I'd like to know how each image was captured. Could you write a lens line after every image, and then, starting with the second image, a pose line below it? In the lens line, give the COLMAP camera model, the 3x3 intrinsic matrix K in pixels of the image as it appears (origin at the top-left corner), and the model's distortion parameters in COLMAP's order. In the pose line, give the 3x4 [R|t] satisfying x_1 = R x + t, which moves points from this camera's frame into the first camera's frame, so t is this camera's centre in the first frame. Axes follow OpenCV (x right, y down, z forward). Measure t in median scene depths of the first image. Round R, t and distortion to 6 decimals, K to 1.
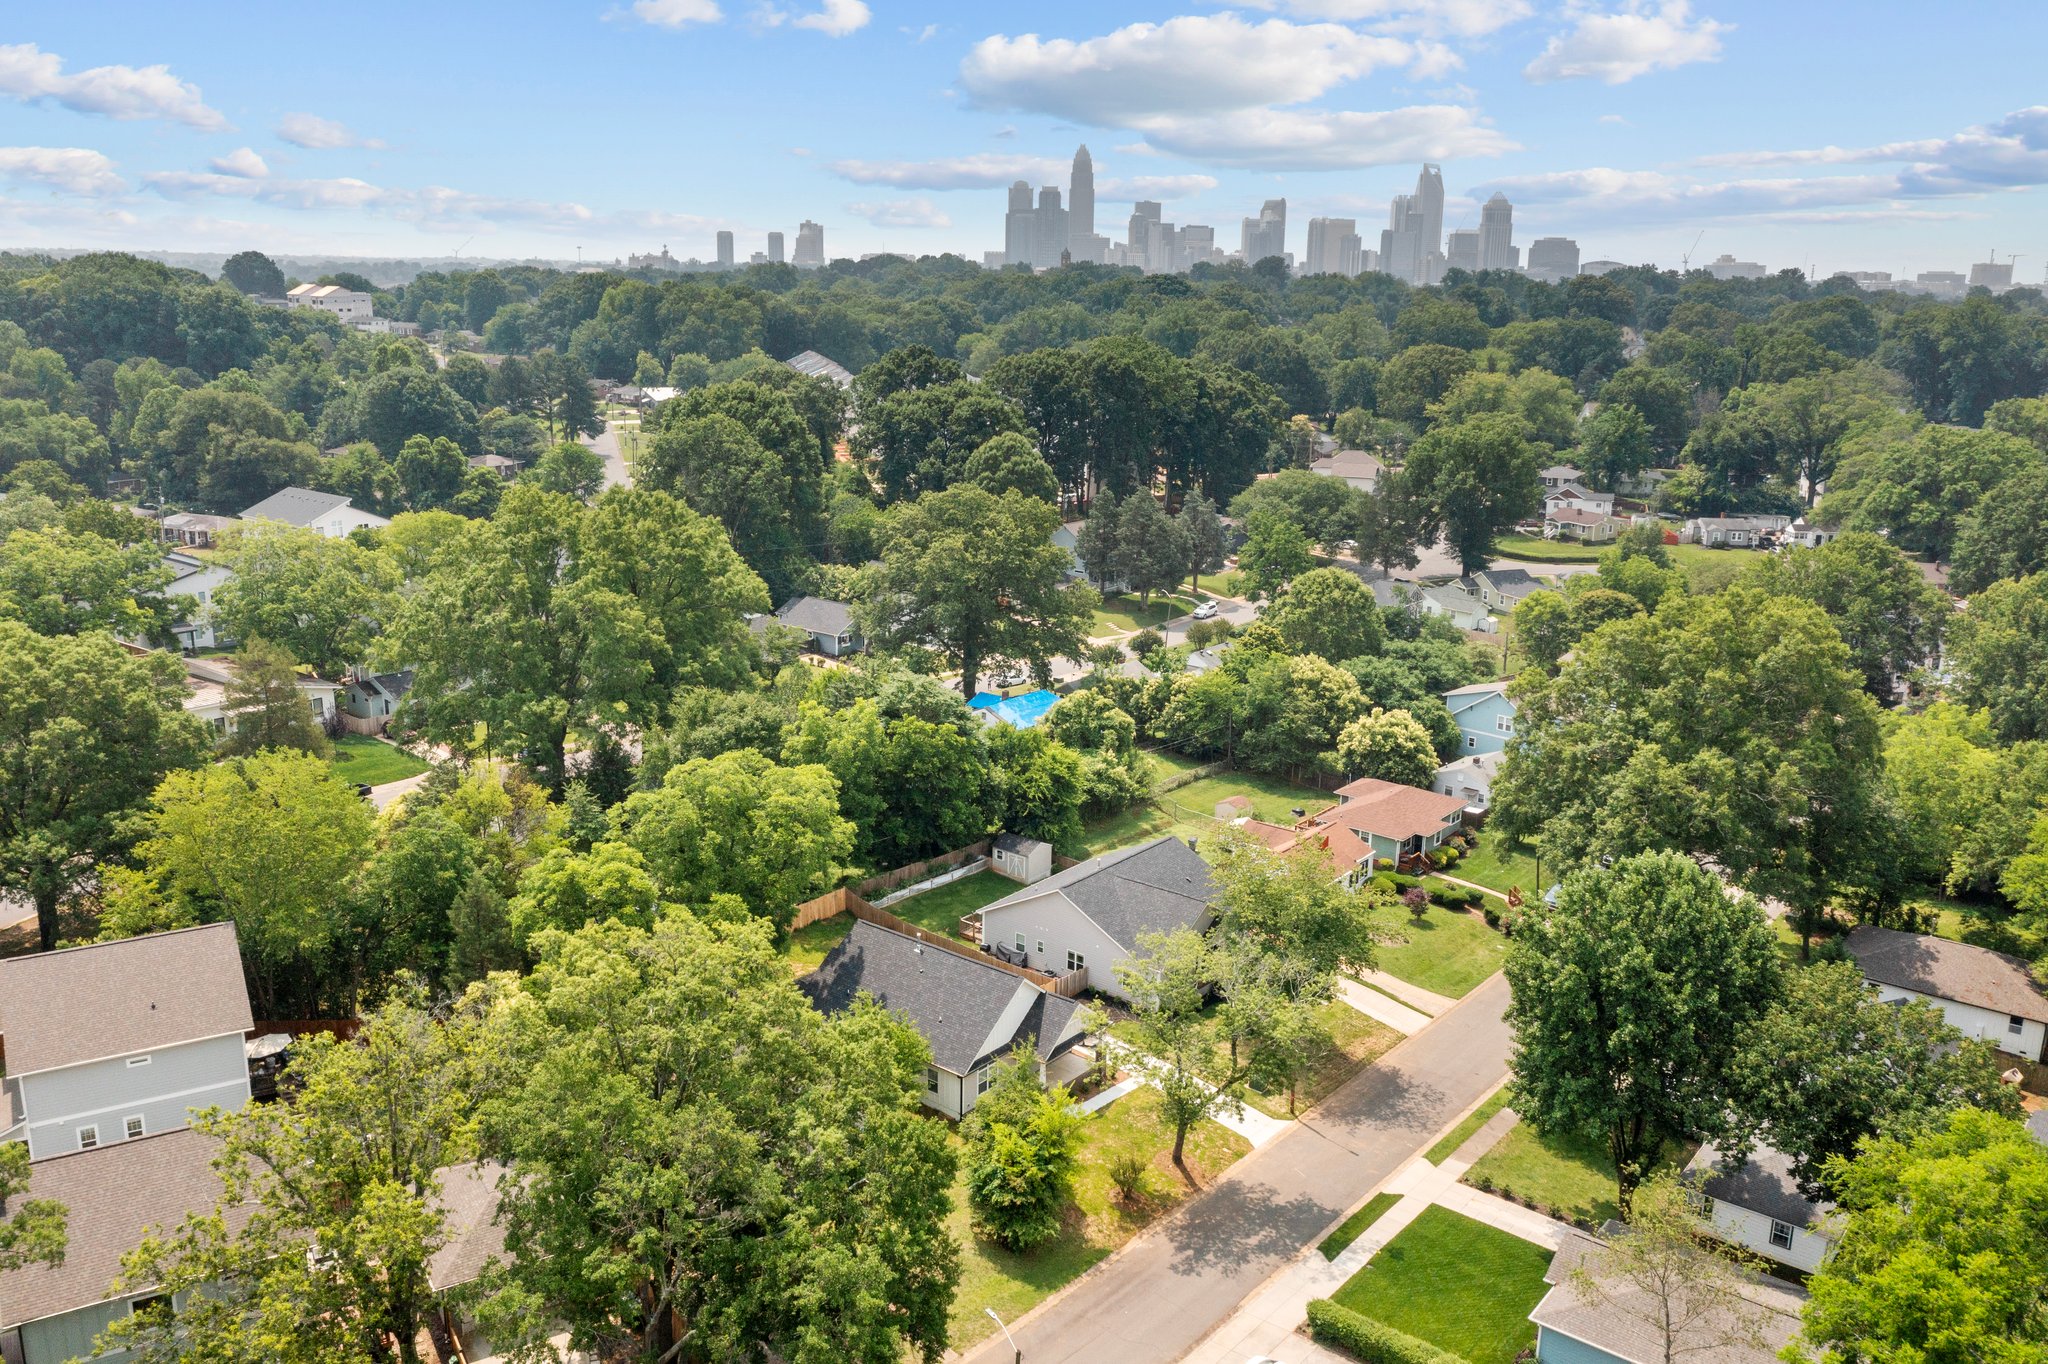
lens RADIAL K [[1620.4, 0, 1025.6], [0, 1620.4, 678.8], [0, 0, 1]] dist [-0.019945, 0.016695]
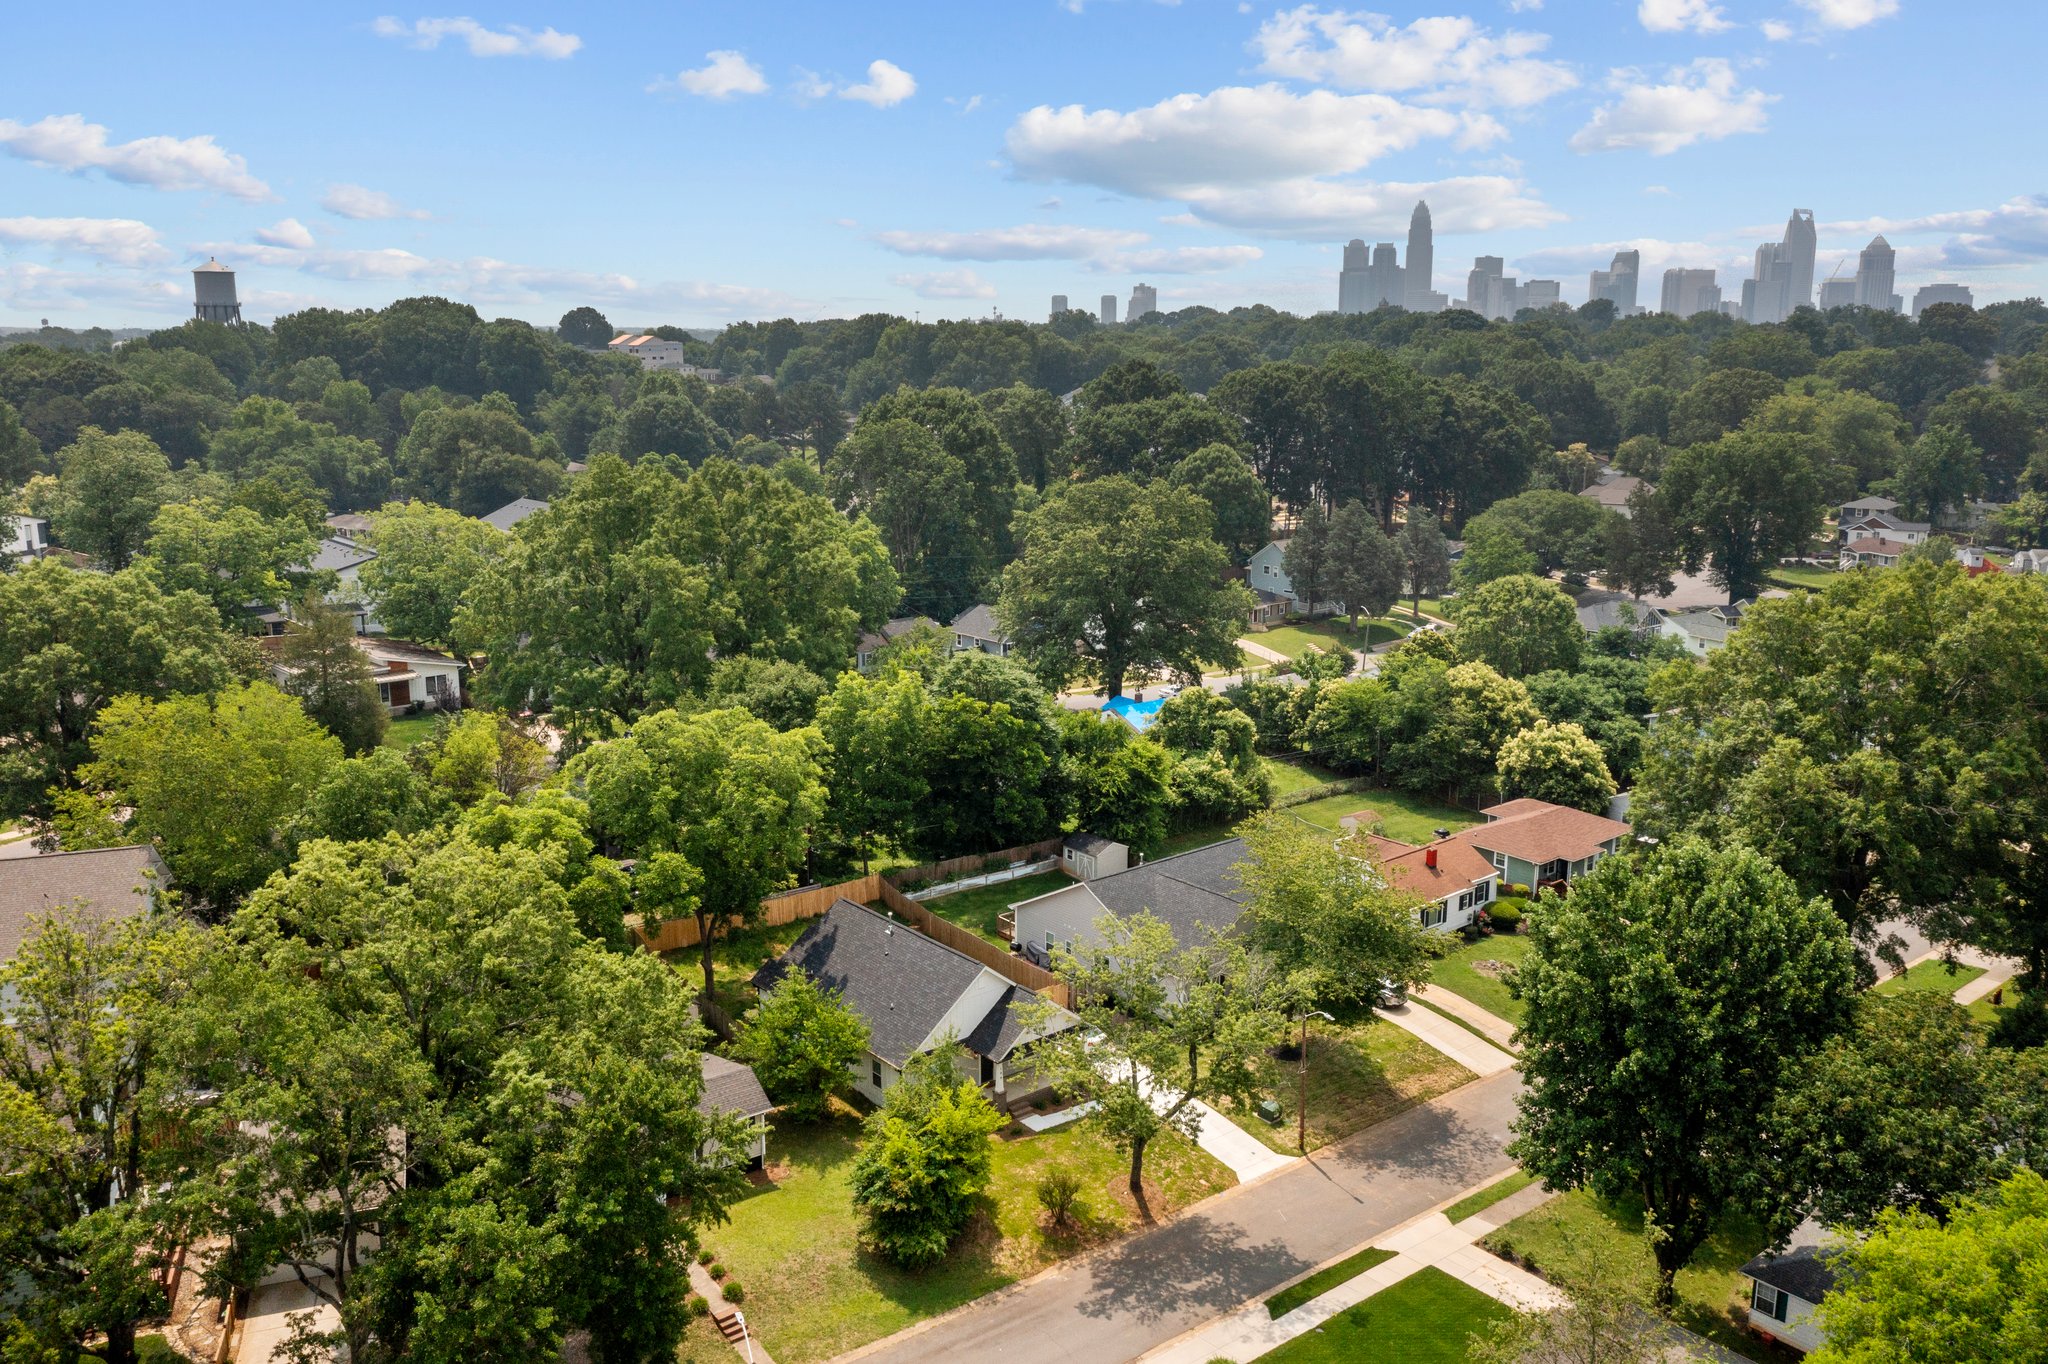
lens RADIAL K [[1620.4, 0, 1024.4], [0, 1620.4, 688.3], [0, 0, 1]] dist [-0.019945, 0.016695]
pose [[0.978853, 0.028671, -0.202544, 0.141772], [-0.035360, 0.998940, -0.029487, 0.043262], [0.201483, 0.036026, 0.978829, 0.099462]]
